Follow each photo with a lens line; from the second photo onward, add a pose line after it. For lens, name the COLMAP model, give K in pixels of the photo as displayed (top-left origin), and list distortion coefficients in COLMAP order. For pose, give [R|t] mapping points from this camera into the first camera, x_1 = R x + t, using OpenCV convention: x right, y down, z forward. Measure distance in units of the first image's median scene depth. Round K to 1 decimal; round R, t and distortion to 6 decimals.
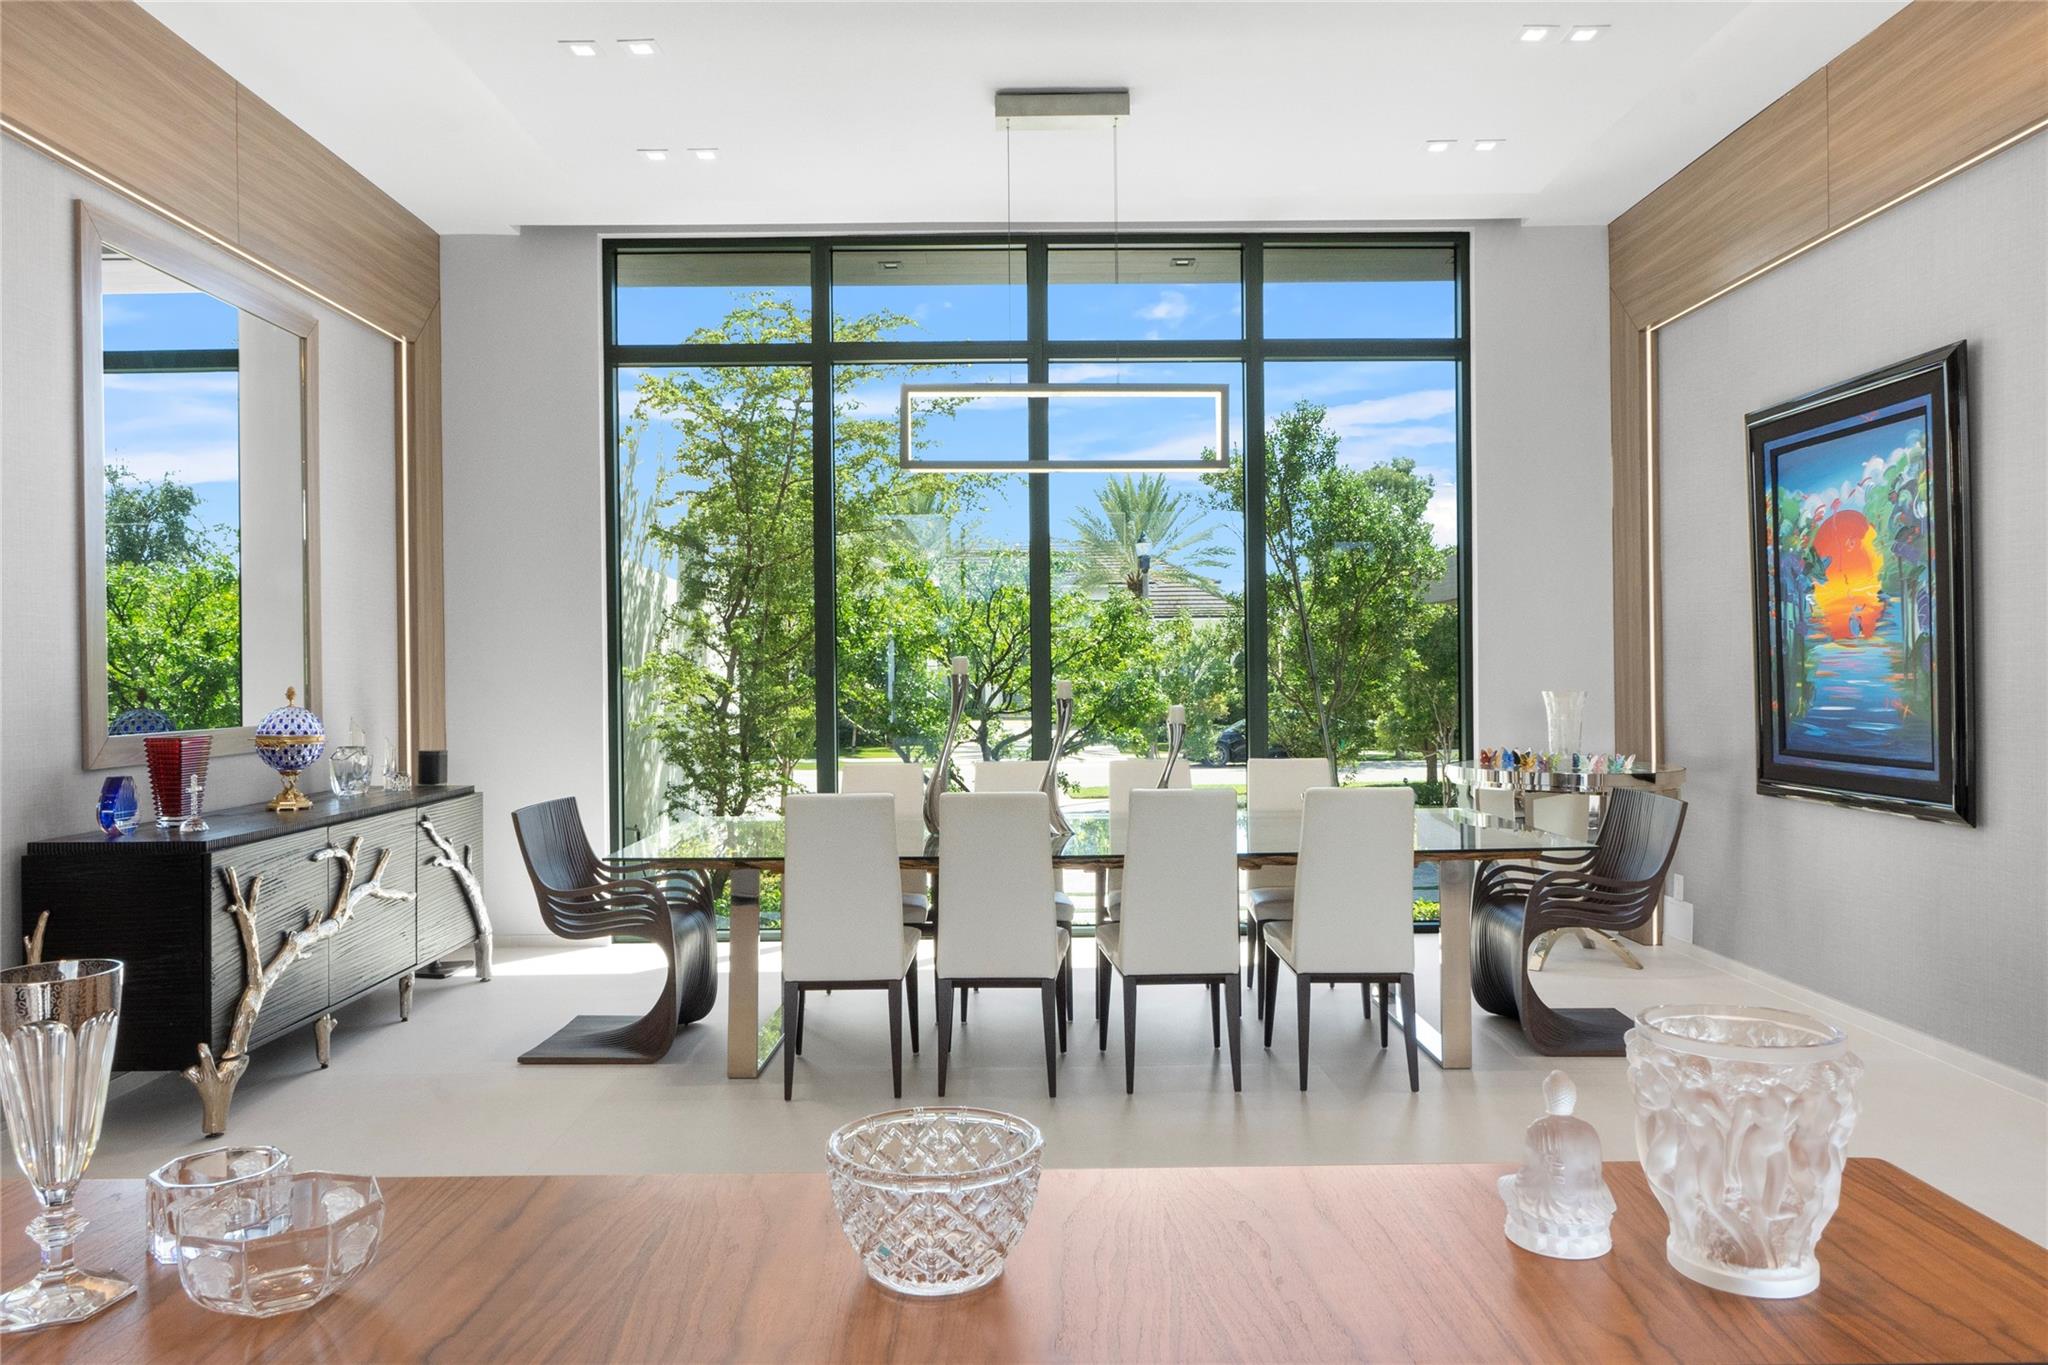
lens RADIAL K [[1388.6, 0, 1024.0], [0, 1388.6, 682.5], [0, 0, 1]] dist [0.003281, 0.000332]
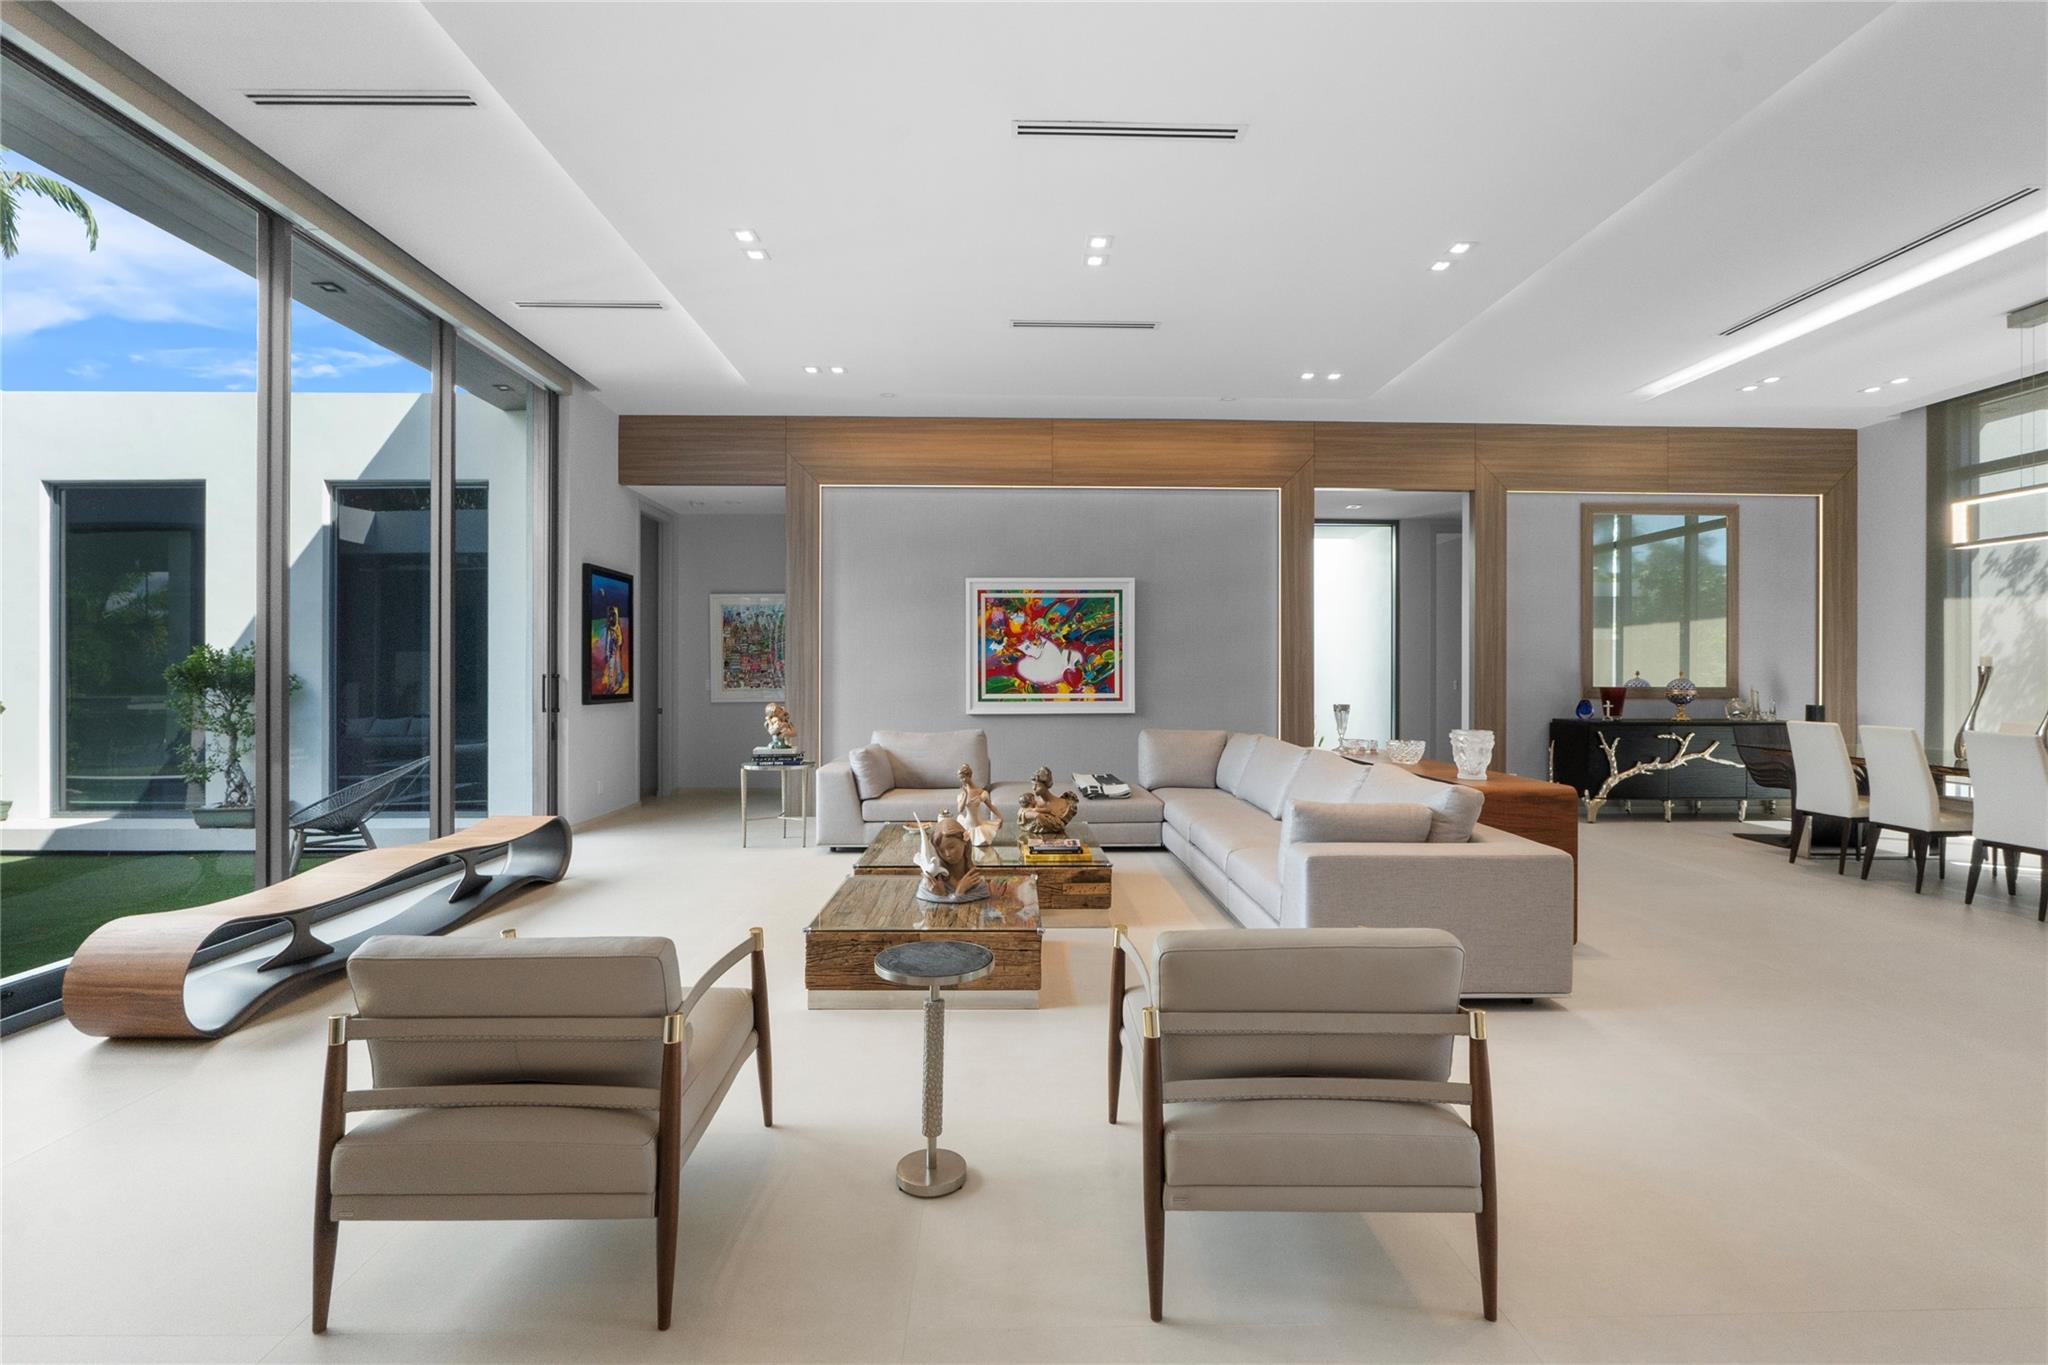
lens RADIAL K [[893.3, 0, 1020.9], [0, 893.3, 671.3], [0, 0, 1]] dist [-0.006693, 0.000734]
pose [[0.017176, 0.008654, -0.999815, 1.007627], [-0.010970, 0.999904, 0.008466, 0.004560], [0.999792, 0.010823, 0.017269, -0.183213]]
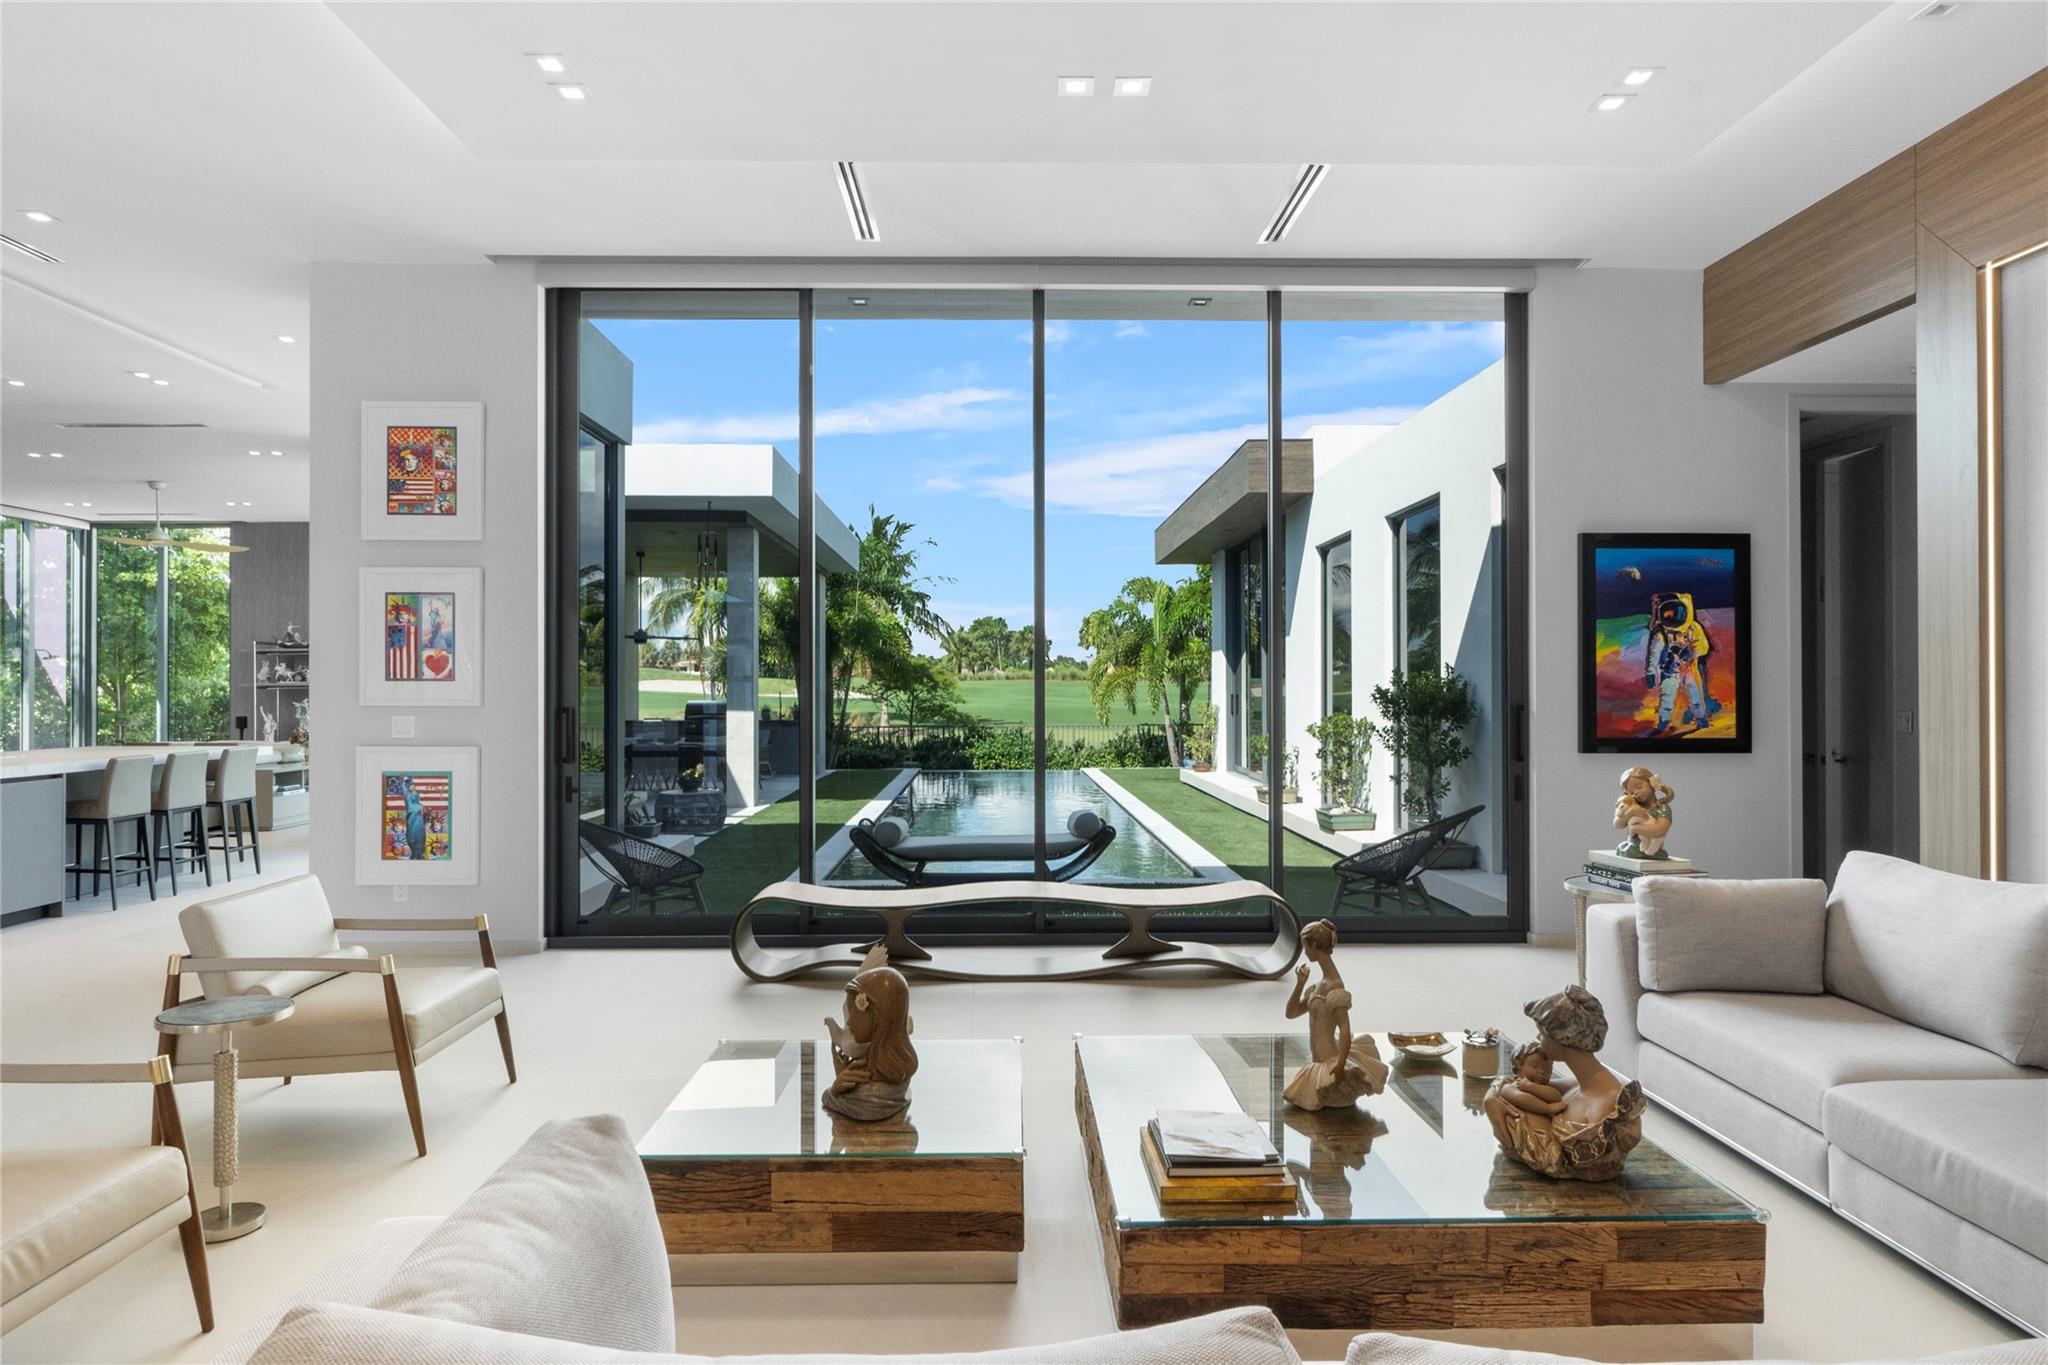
lens RADIAL K [[1225.3, 0, 1021.9], [0, 1225.3, 676.5], [0, 0, 1]] dist [0.000075, 0.001541]
pose [[-0.999825, 0.013473, -0.013007, 0.175689], [0.013449, 0.999908, 0.001897, -0.010686], [0.013031, 0.001721, -0.999914, 0.395245]]
